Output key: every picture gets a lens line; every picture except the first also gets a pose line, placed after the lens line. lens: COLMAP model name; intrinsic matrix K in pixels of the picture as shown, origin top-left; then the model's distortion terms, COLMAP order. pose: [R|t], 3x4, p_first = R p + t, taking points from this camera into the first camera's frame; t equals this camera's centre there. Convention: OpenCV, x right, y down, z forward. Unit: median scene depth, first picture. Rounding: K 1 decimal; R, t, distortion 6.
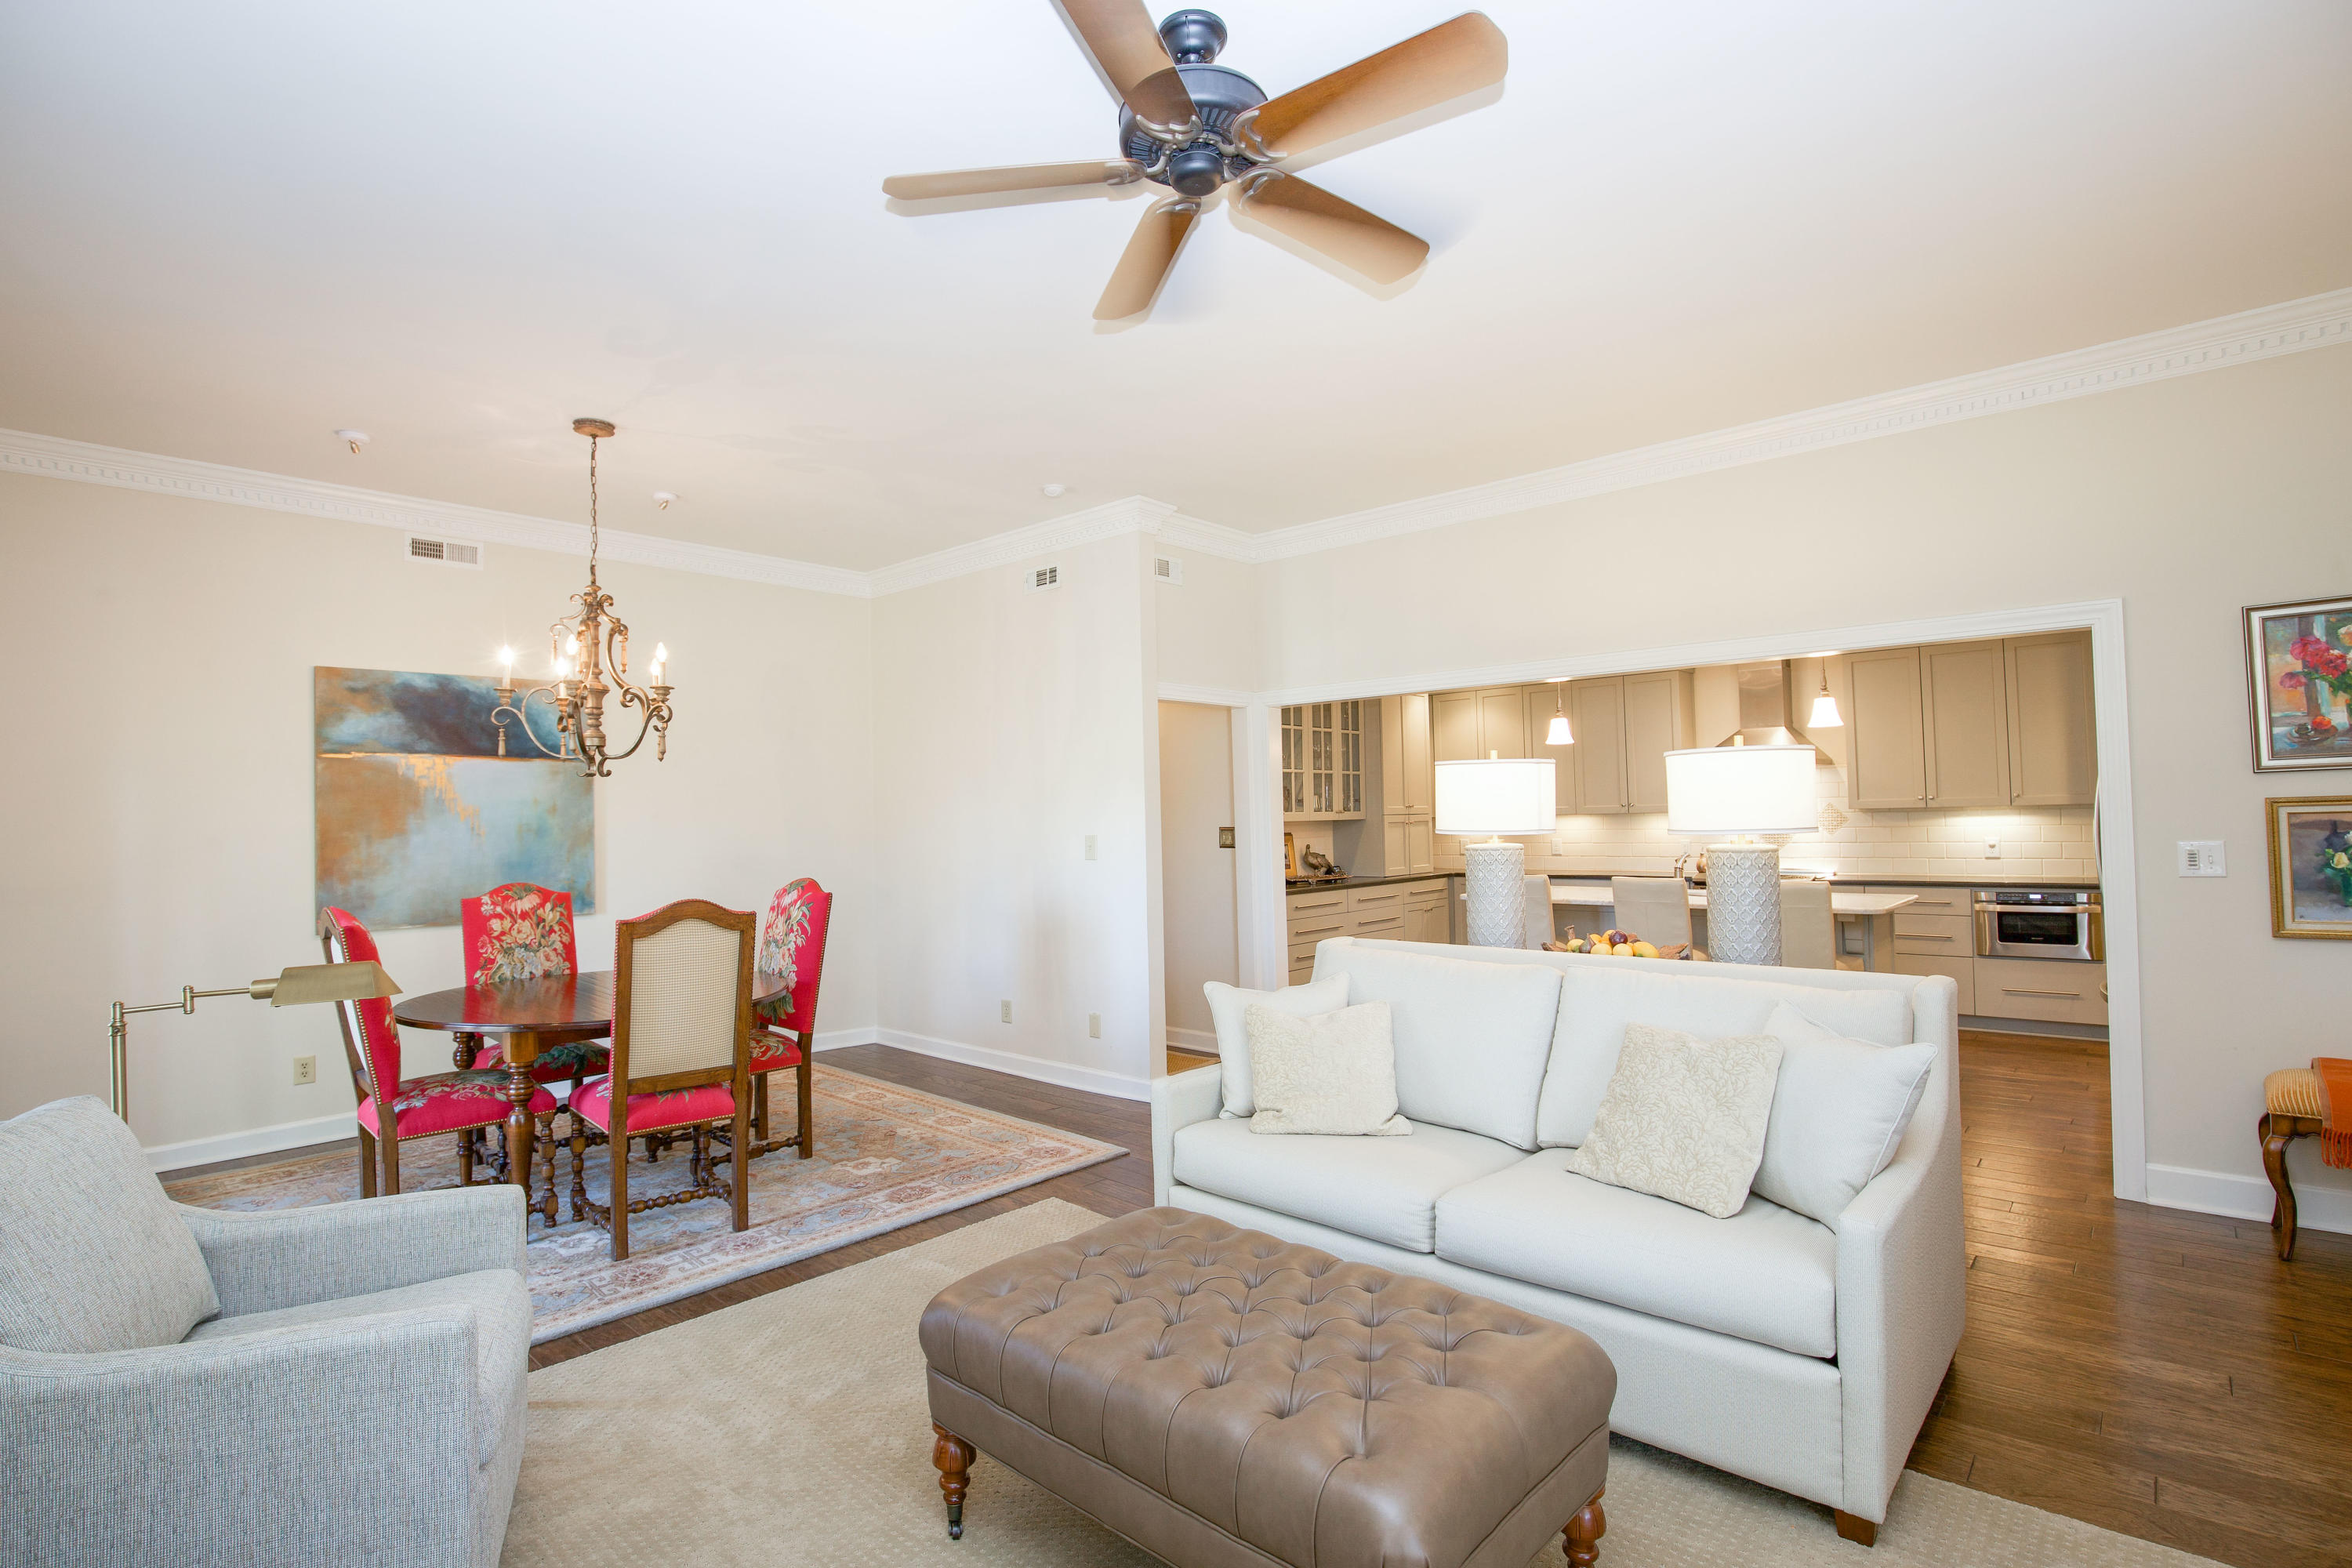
lens RADIAL K [[1134.9, 0, 1163.6], [0, 1134.9, 771.7], [0, 0, 1]] dist [-0.024887, 0.002122]
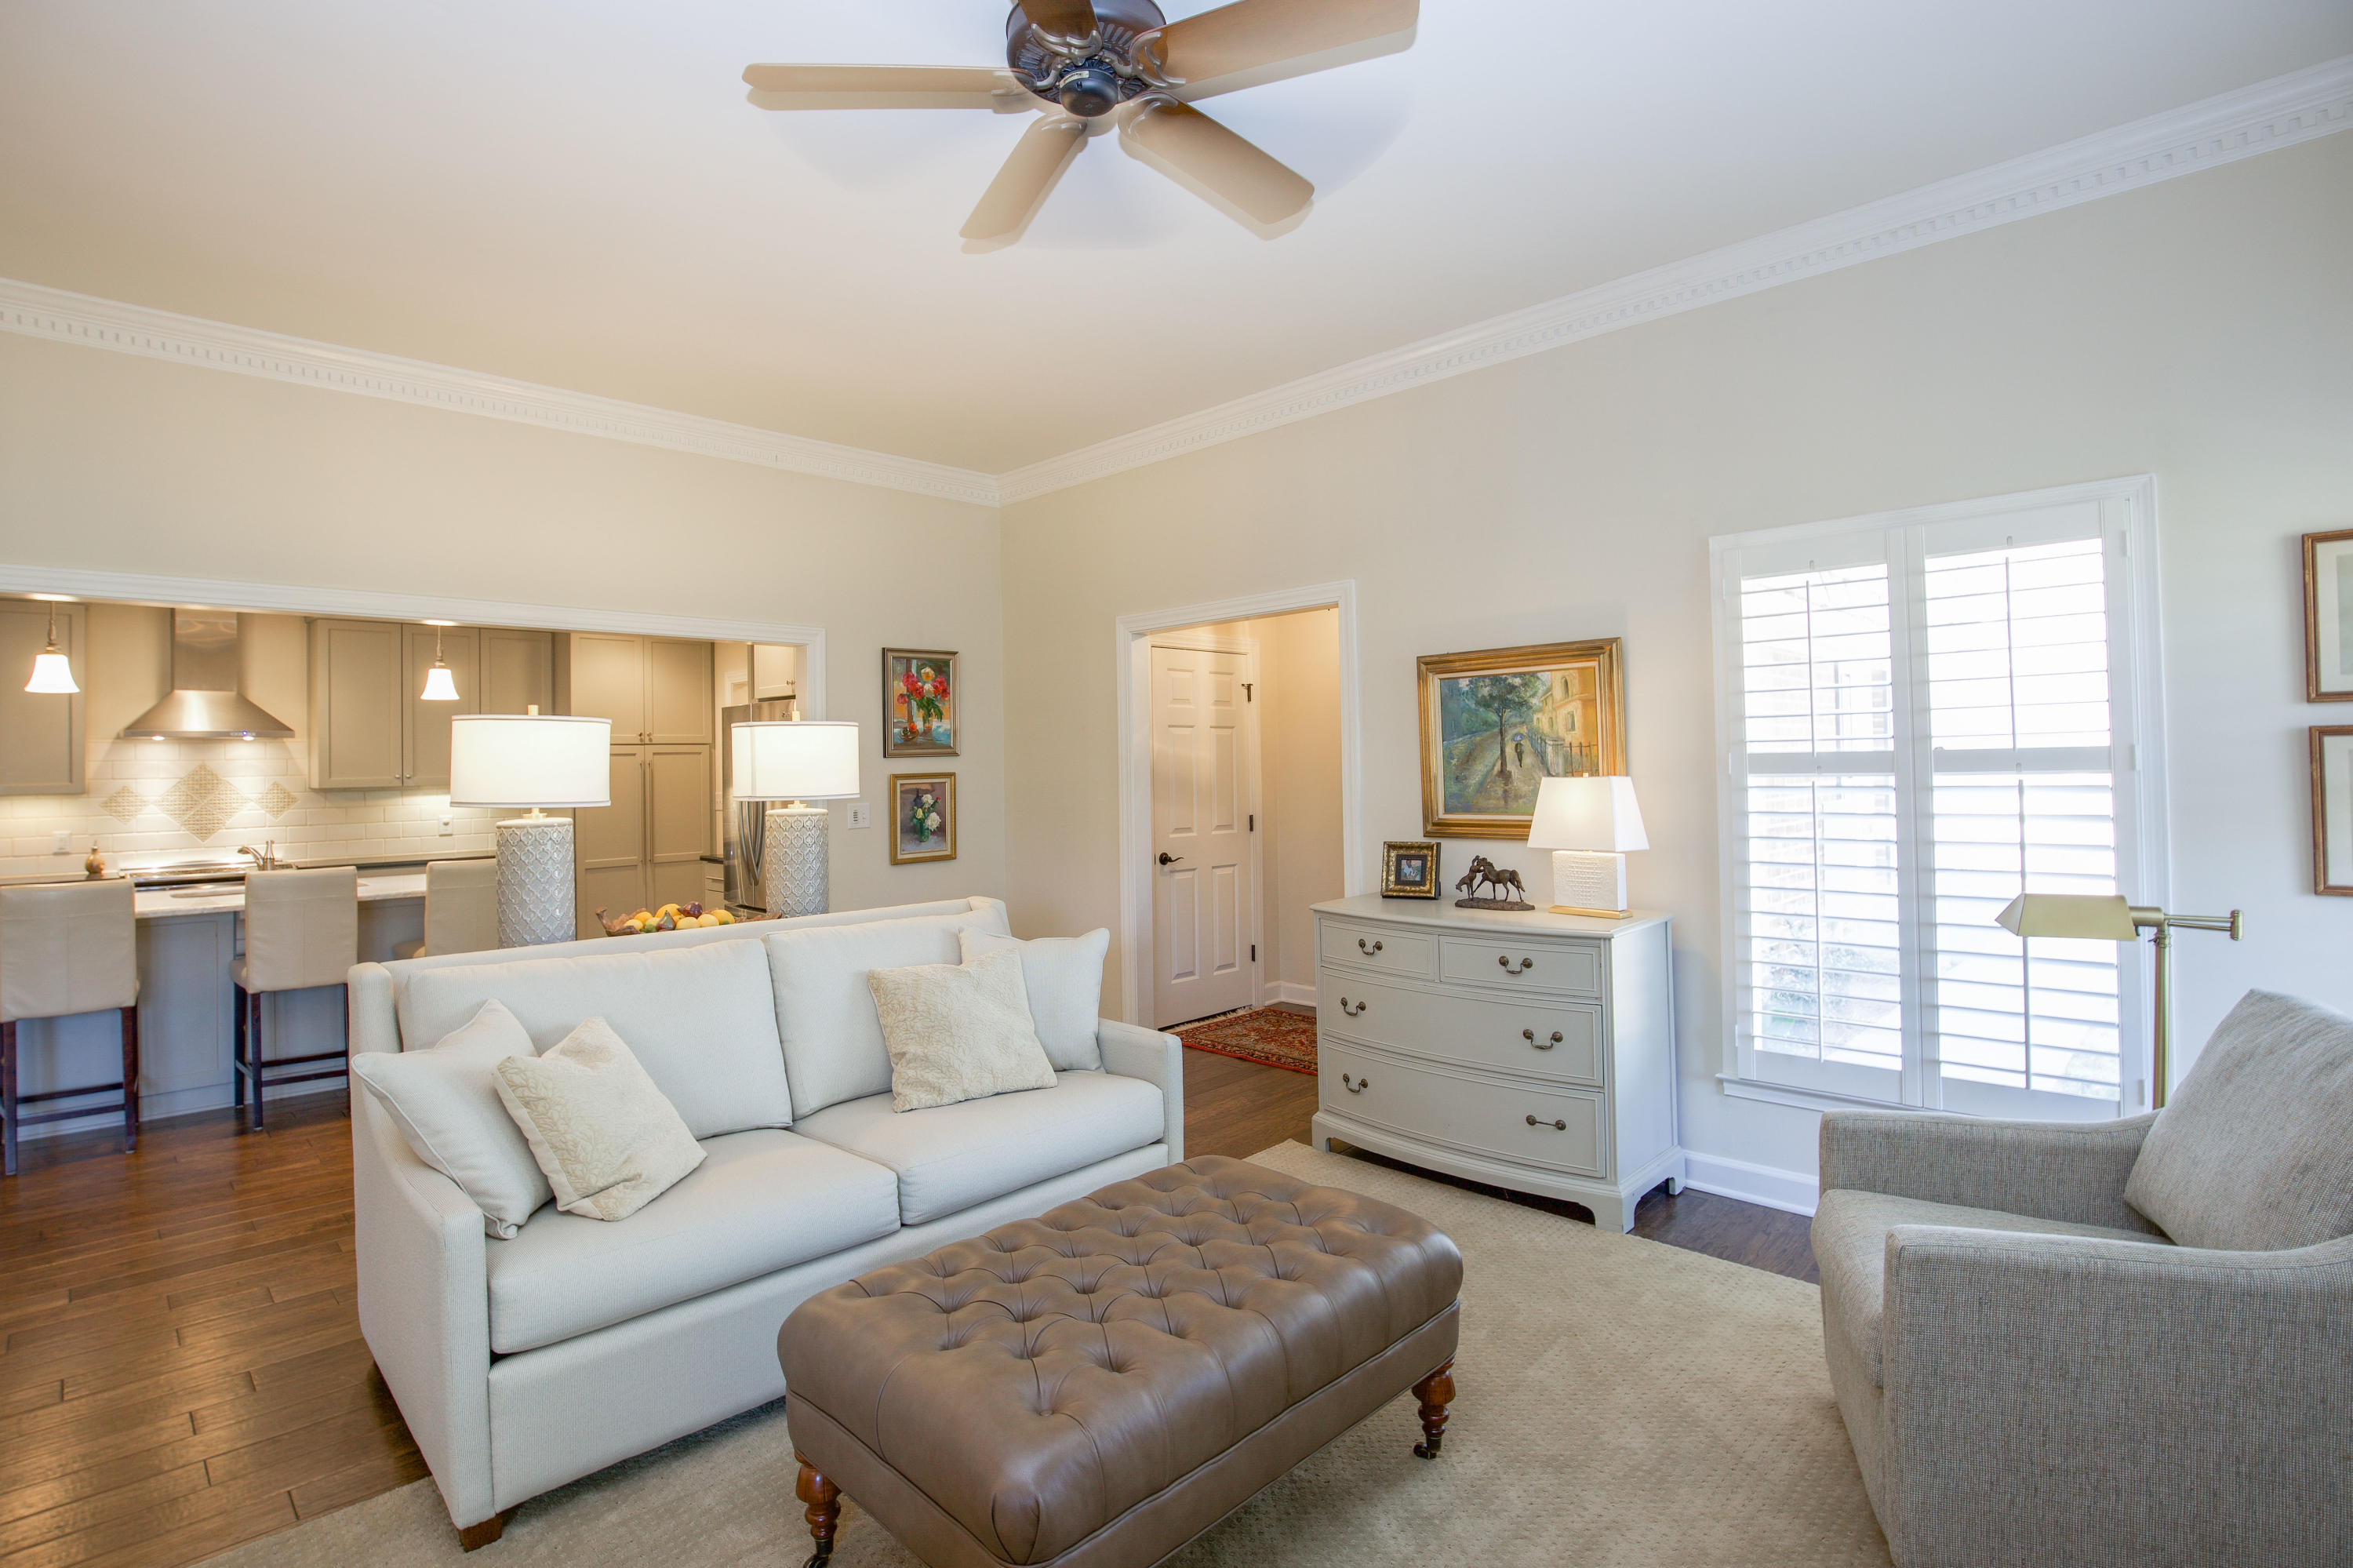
lens RADIAL K [[1135.5, 0, 1180.6], [0, 1135.5, 740.1], [0, 0, 1]] dist [-0.024887, 0.002122]
pose [[0.021448, 0.041227, 0.998920, -0.410552], [-0.022303, 0.998921, -0.040748, 0.023304], [-0.999521, -0.021405, 0.022344, 0.413266]]
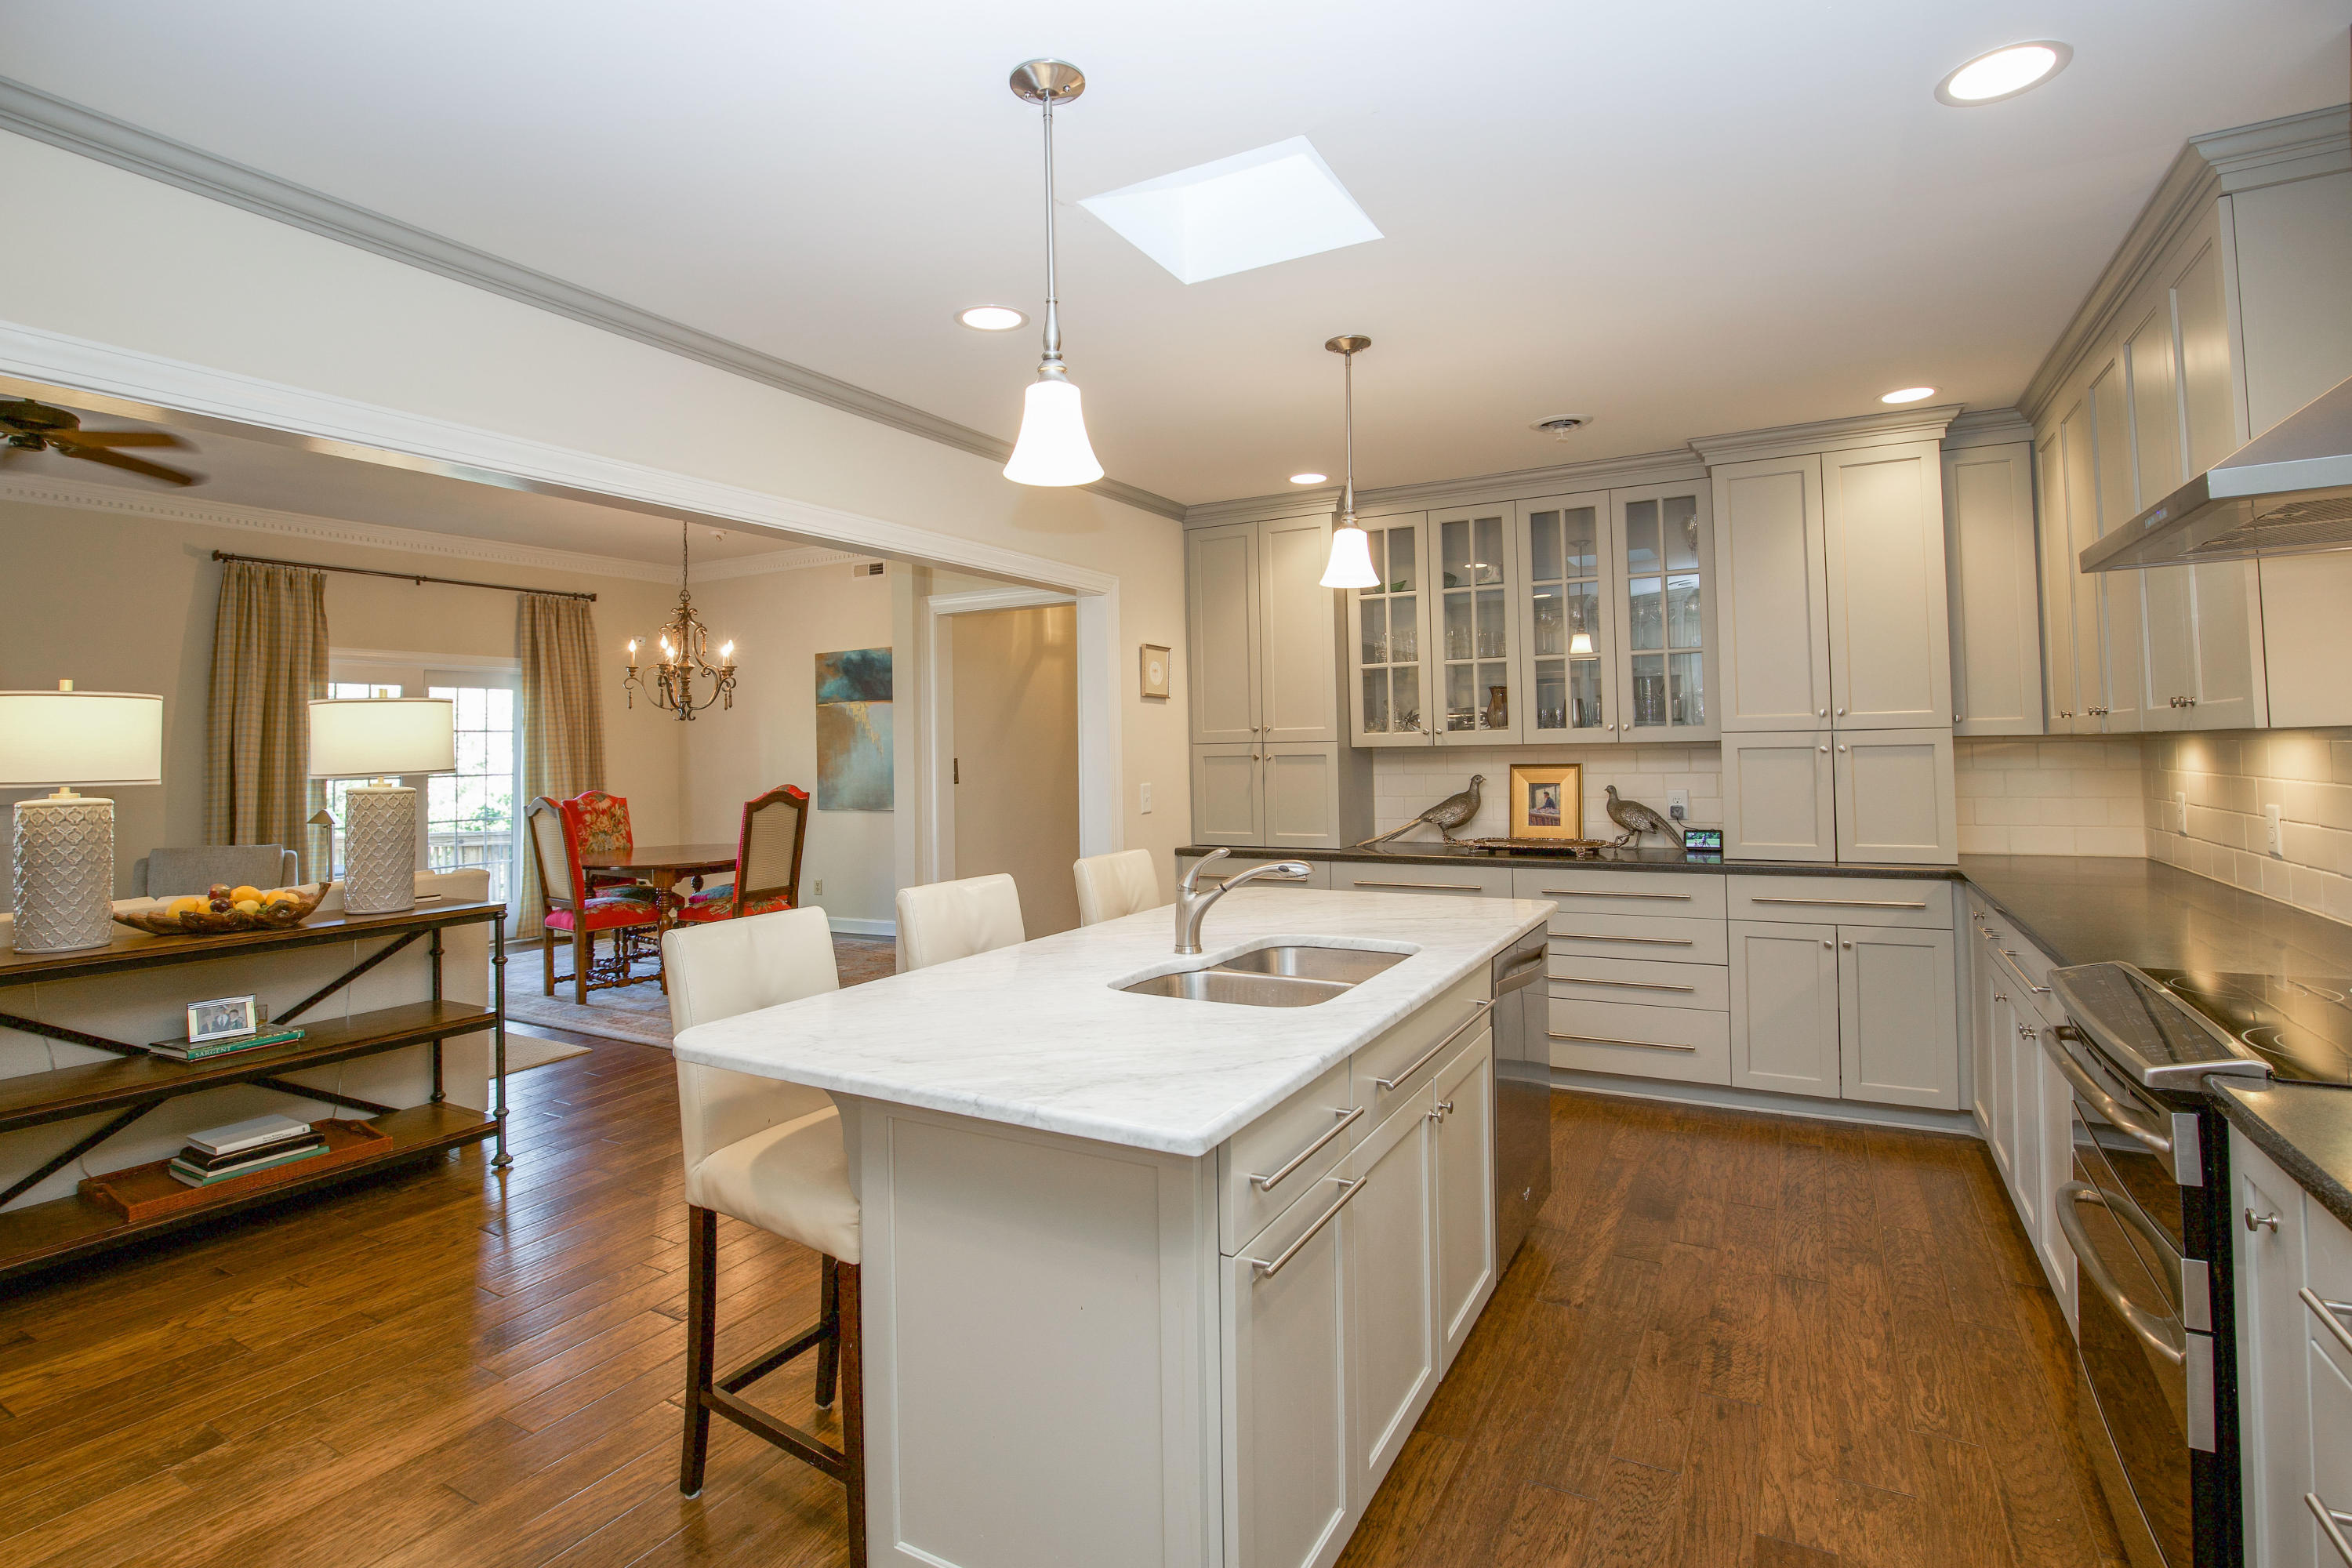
lens RADIAL K [[1134.9, 0, 1143.1], [0, 1134.9, 690.9], [0, 0, 1]] dist [-0.024887, 0.002122]
pose [[0.212369, -0.033741, -0.976607, 1.059148], [0.055733, 0.998195, -0.022368, 0.030150], [0.975599, -0.049679, 0.213866, 1.132309]]
